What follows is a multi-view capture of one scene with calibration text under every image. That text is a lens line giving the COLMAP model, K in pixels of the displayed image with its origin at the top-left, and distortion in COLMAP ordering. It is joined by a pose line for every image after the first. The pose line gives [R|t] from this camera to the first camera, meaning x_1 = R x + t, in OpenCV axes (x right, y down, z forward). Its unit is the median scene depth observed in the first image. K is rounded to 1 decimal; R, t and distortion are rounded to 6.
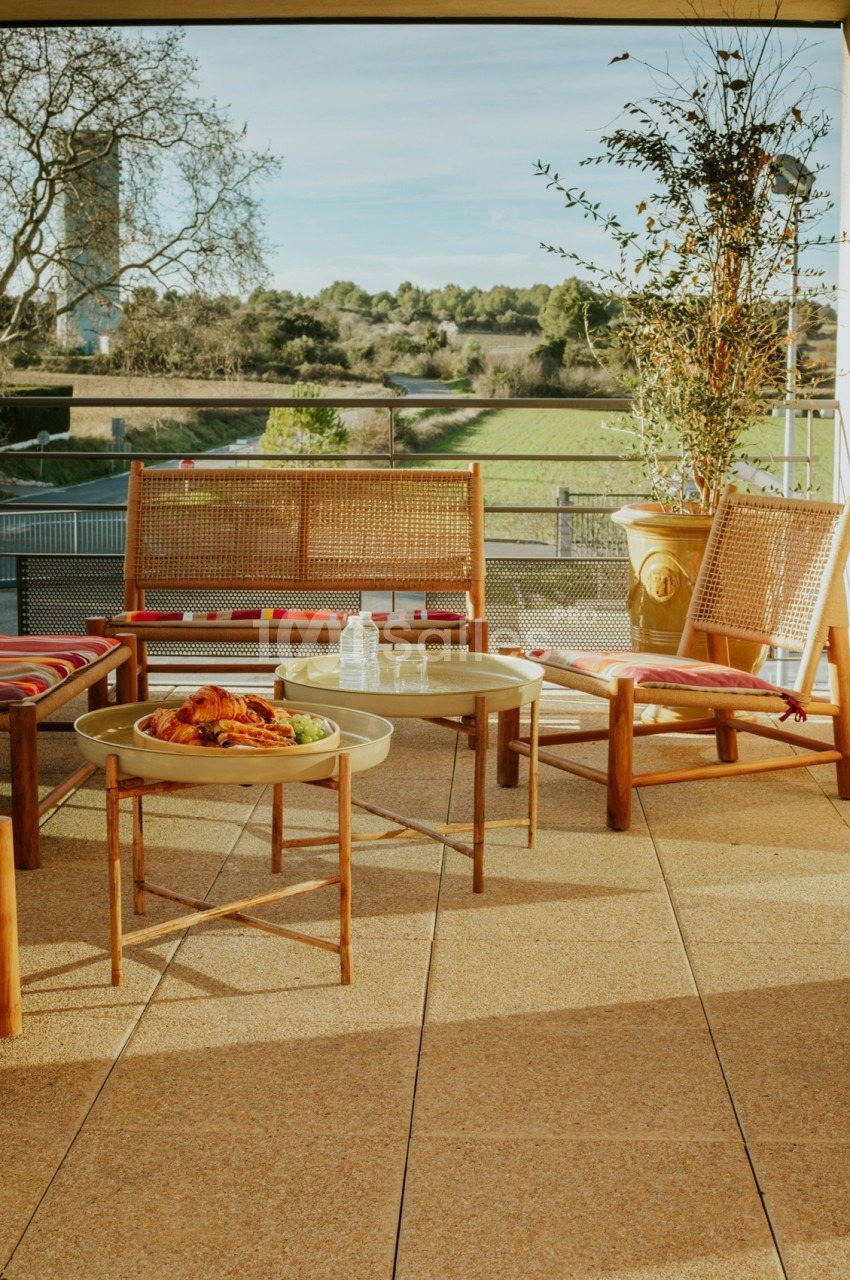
lens RADIAL K [[1977.6, 0, 425.0], [0, 1977.6, 640.0], [0, 0, 1]] dist [-0.087144, -0.166677]
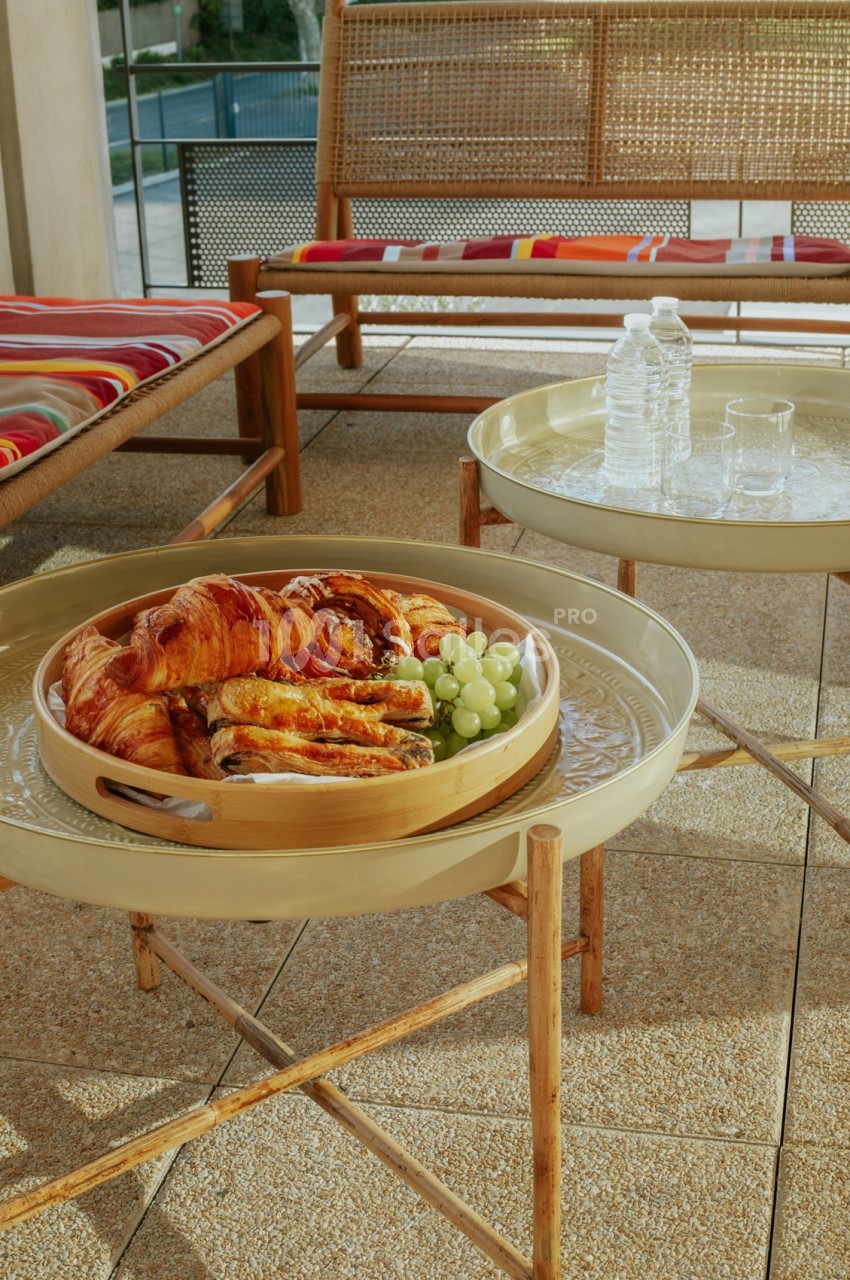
lens RADIAL K [[1879.7, 0, 425.0], [0, 1879.7, 640.0], [0, 0, 1]] dist [-0.106643, -0.029122]
pose [[0.982663, 0.038005, -0.181461, -0.001763], [0.006180, 0.971505, 0.236937, -0.031294], [0.185295, -0.233951, 0.954428, 0.411299]]
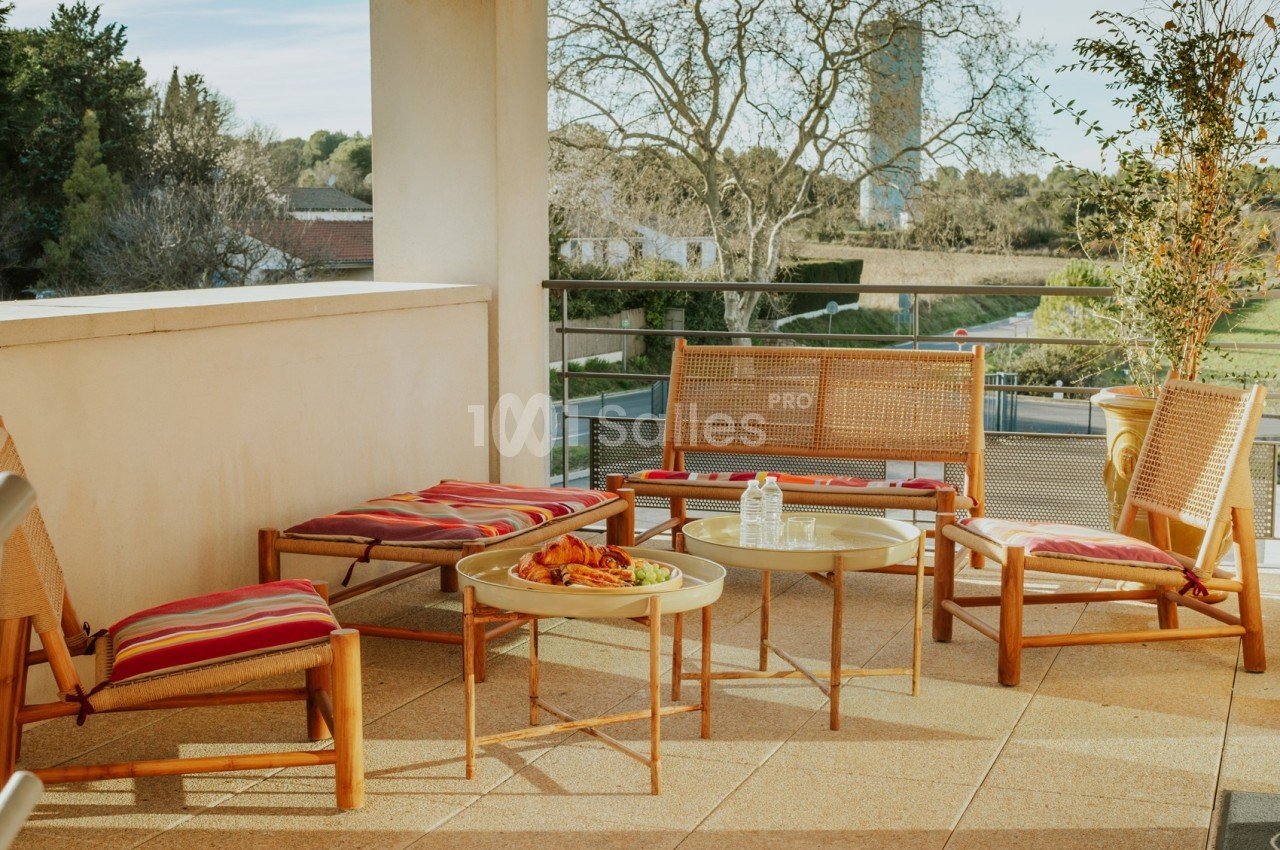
lens RADIAL K [[1879.7, 0, 640.0], [0, 1879.7, 425.0], [0, 0, 1]] dist [-0.106643, -0.029122]
pose [[0.953650, 0.029278, -0.299490, 0.167323], [-0.041196, 0.998587, -0.033555, -0.003706], [0.298085, 0.044338, 0.953509, -0.041537]]
